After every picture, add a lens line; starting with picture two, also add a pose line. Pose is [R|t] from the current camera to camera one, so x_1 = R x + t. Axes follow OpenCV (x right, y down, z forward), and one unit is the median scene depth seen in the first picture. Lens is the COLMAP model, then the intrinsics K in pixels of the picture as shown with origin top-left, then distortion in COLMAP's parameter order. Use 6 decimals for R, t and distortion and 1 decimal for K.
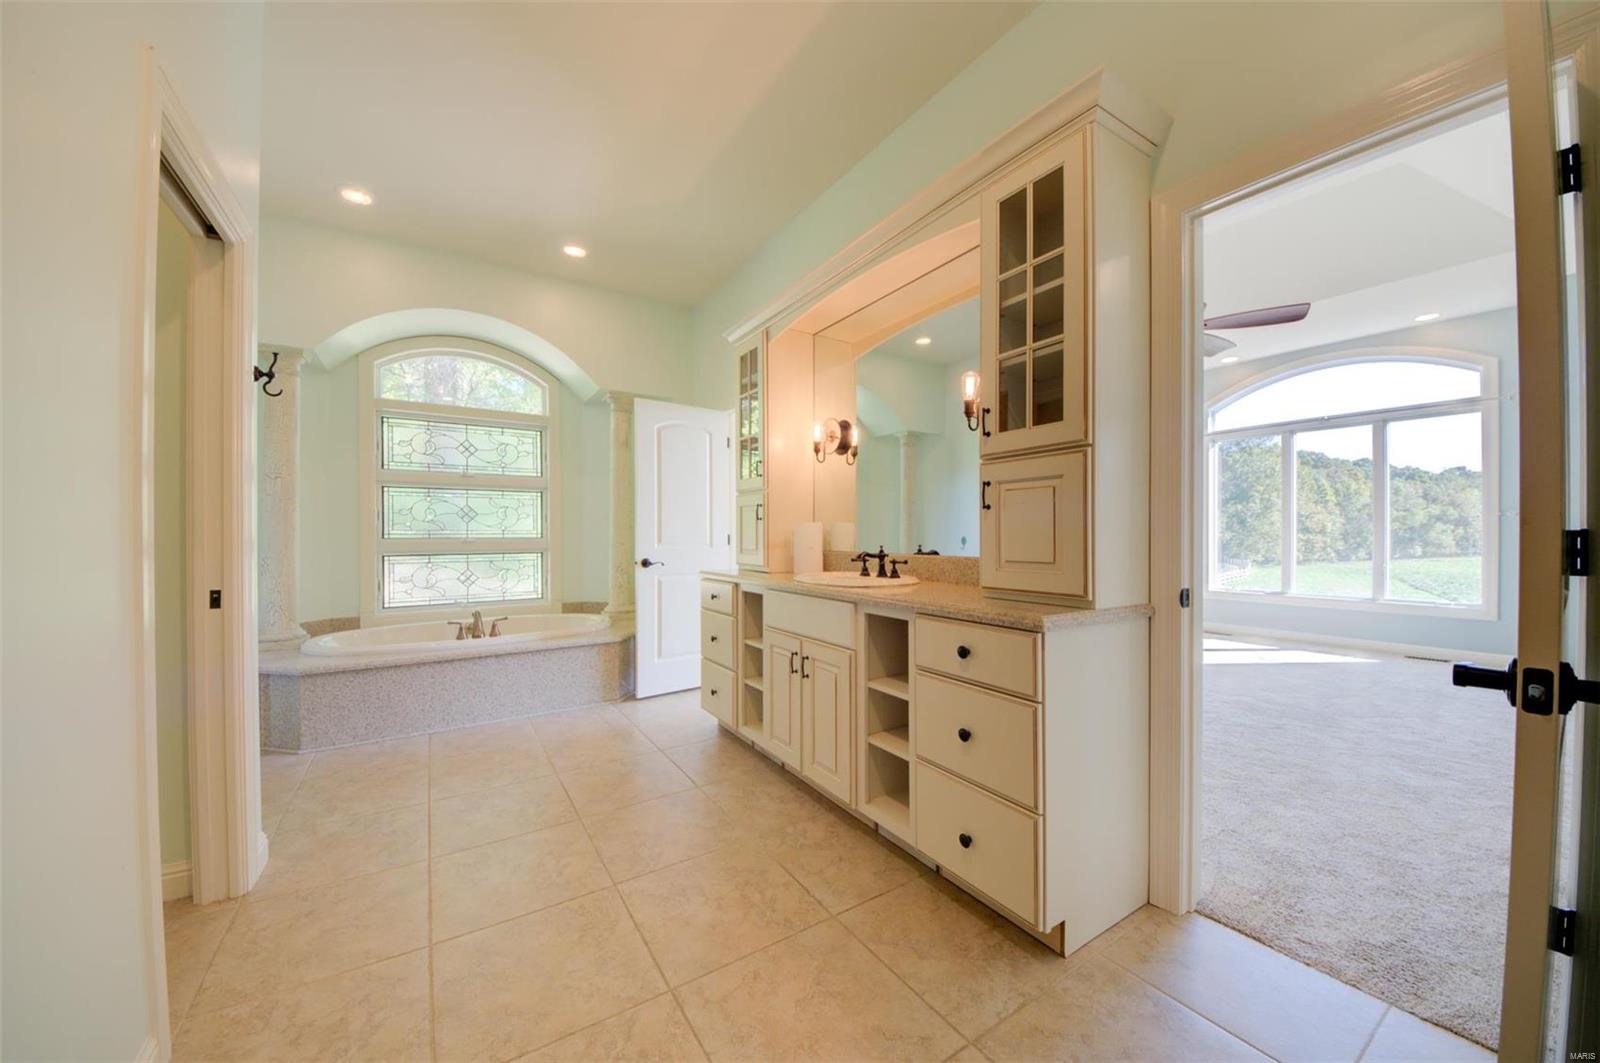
lens RADIAL K [[561.0, 0, 797.0], [0, 561.0, 536.3], [0, 0, 1]] dist [0.036445, -0.023286]
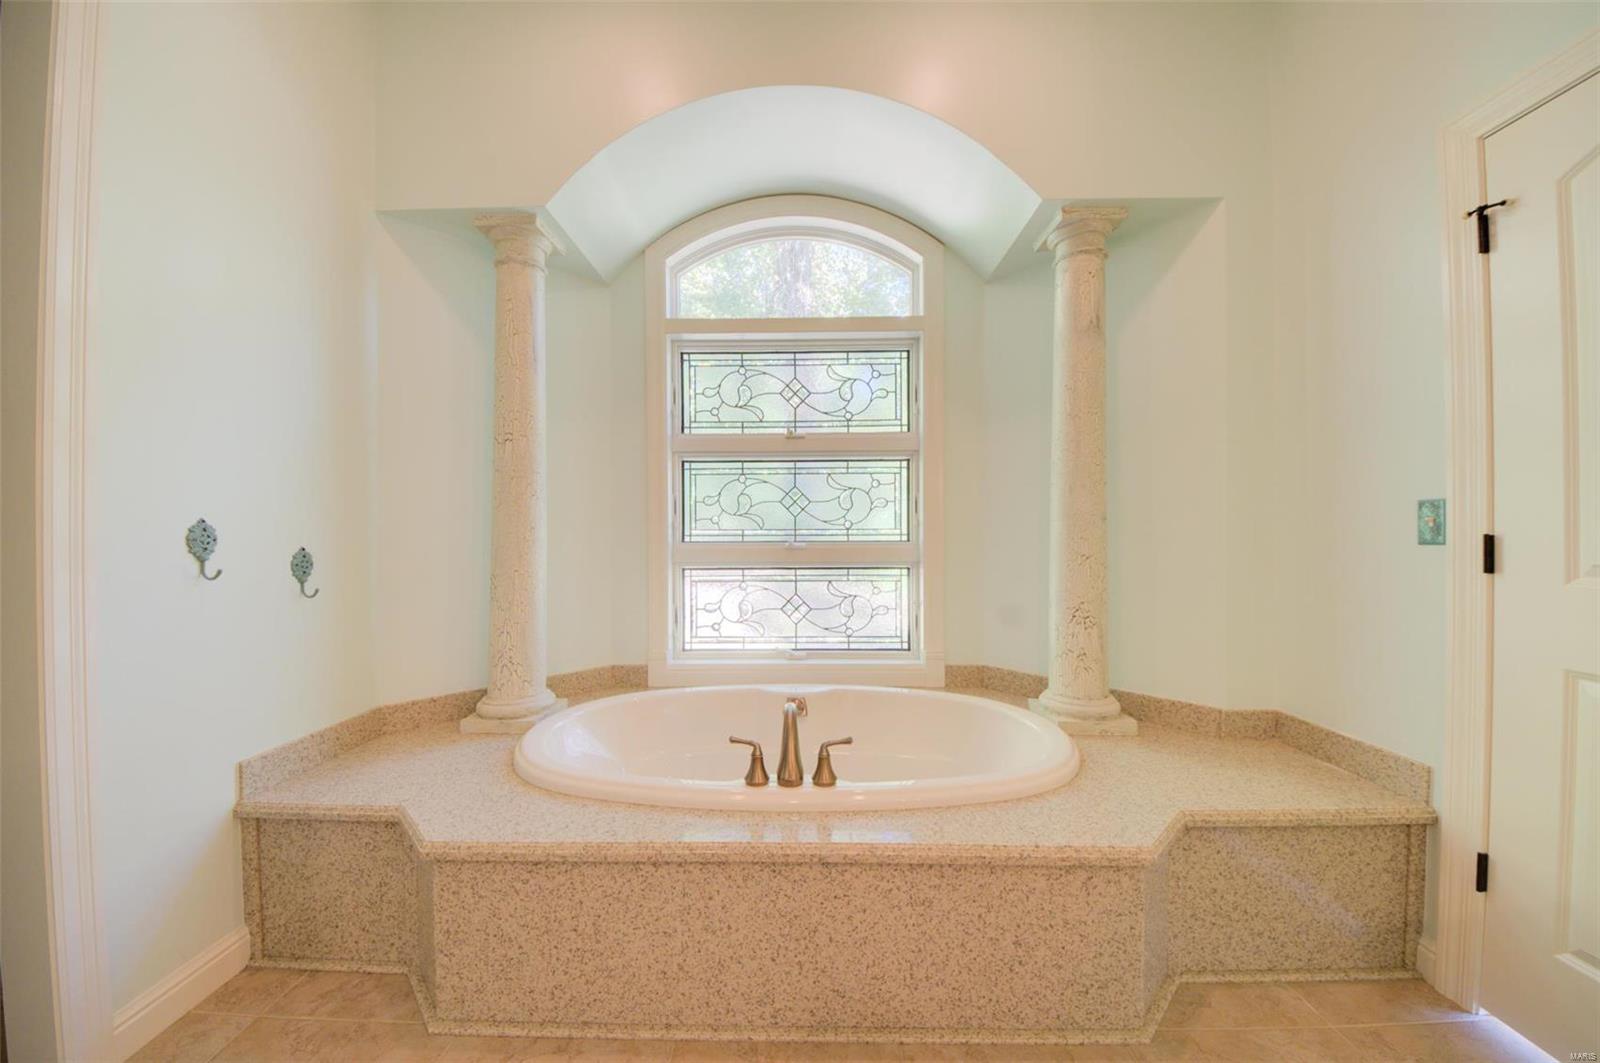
lens RADIAL K [[561.0, 0, 797.0], [0, 561.0, 536.3], [0, 0, 1]] dist [0.036445, -0.023286]
pose [[0.834753, 0.001573, -0.550623, -0.316911], [-0.000891, 0.999998, 0.001506, -0.004518], [0.550624, -0.000766, 0.834753, 0.631274]]
